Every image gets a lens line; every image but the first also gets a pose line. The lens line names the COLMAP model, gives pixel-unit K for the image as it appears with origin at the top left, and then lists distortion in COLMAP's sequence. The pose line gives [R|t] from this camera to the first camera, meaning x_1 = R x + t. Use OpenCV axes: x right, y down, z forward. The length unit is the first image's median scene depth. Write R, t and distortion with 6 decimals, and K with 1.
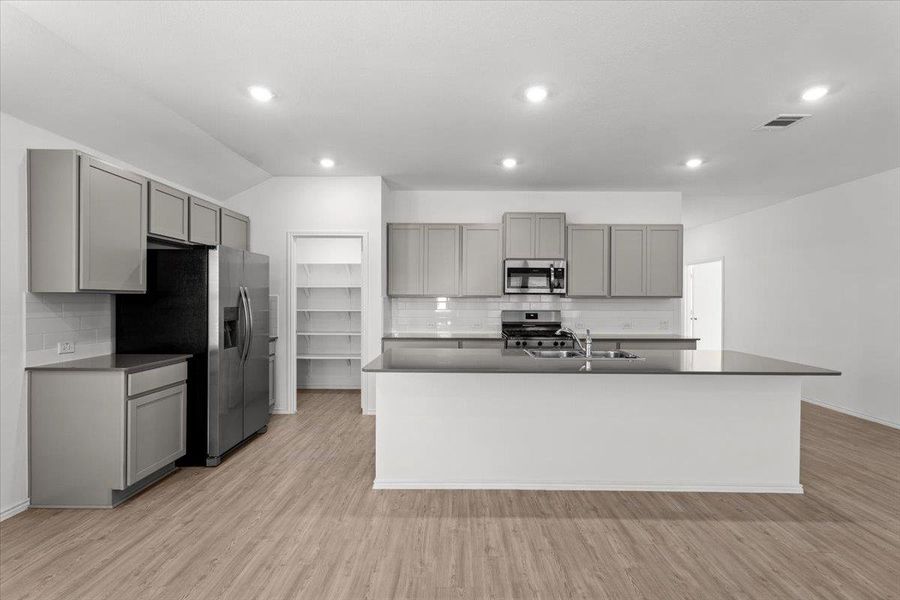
lens RADIAL K [[418.2, 0, 450.5], [0, 418.2, 302.0], [0, 0, 1]] dist [0.009007, -0.001187]
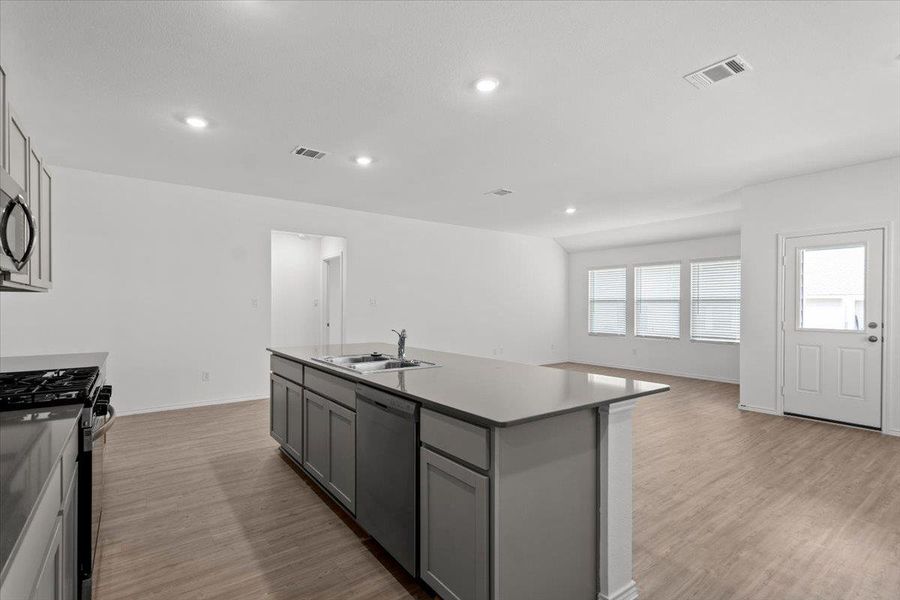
lens RADIAL K [[418.2, 0, 458.2], [0, 418.2, 305.8], [0, 0, 1]] dist [0.009007, -0.001187]
pose [[-0.614703, -0.007665, 0.788721, -0.479720], [-0.000014, 0.999953, 0.009707, 0.006736], [-0.788758, 0.005956, -0.614675, 1.493052]]
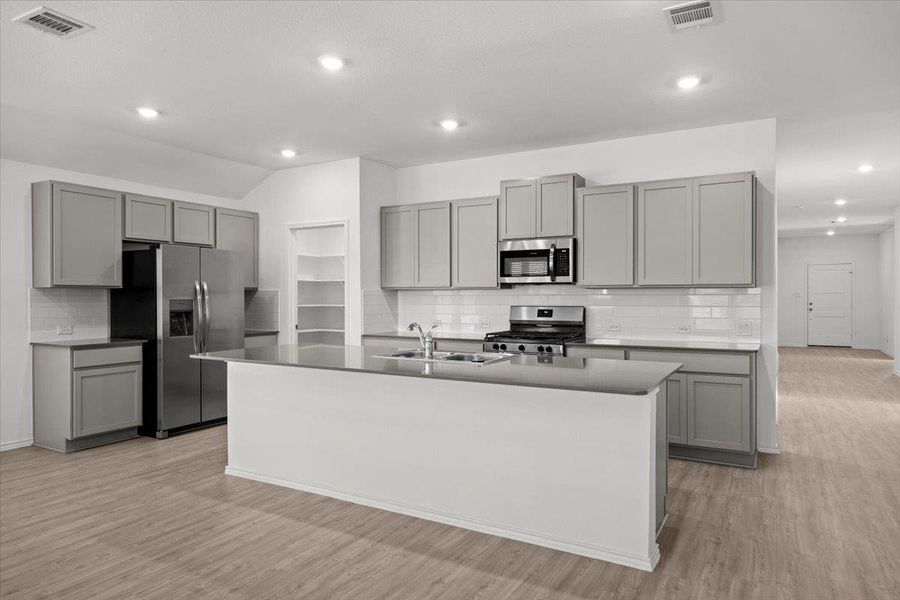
lens RADIAL K [[557.2, 0, 453.5], [0, 557.2, 300.4], [0, 0, 1]] dist [0.002658, 0.004110]
pose [[0.876361, -0.000832, -0.481654, 0.919075], [0.001716, 0.999998, 0.001395, 0.015507], [0.481652, -0.002049, 0.876360, 0.058194]]
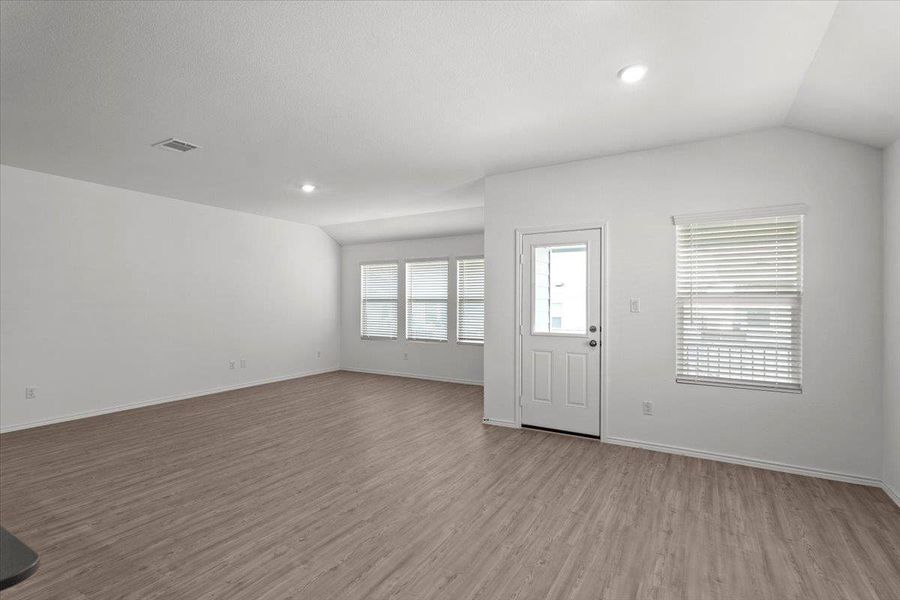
lens RADIAL K [[418.2, 0, 448.1], [0, 418.2, 297.0], [0, 0, 1]] dist [0.009007, -0.001187]
pose [[-0.865632, -0.000068, 0.500682, -0.489947], [-0.001953, 0.999993, -0.003241, -0.010766], [-0.500678, -0.003784, -0.865625, 0.939094]]
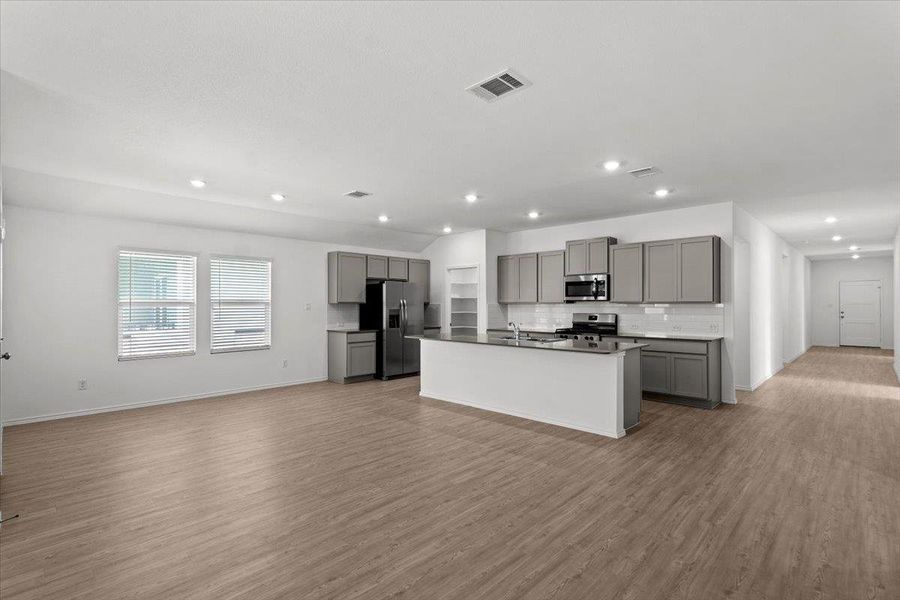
lens RADIAL K [[418.2, 0, 458.8], [0, 418.2, 304.7], [0, 0, 1]] dist [0.009007, -0.001187]
pose [[0.738261, -0.003546, -0.674506, 1.305870], [-0.000556, 0.999983, -0.005866, 0.002327], [0.674515, 0.004705, 0.738246, -0.401959]]
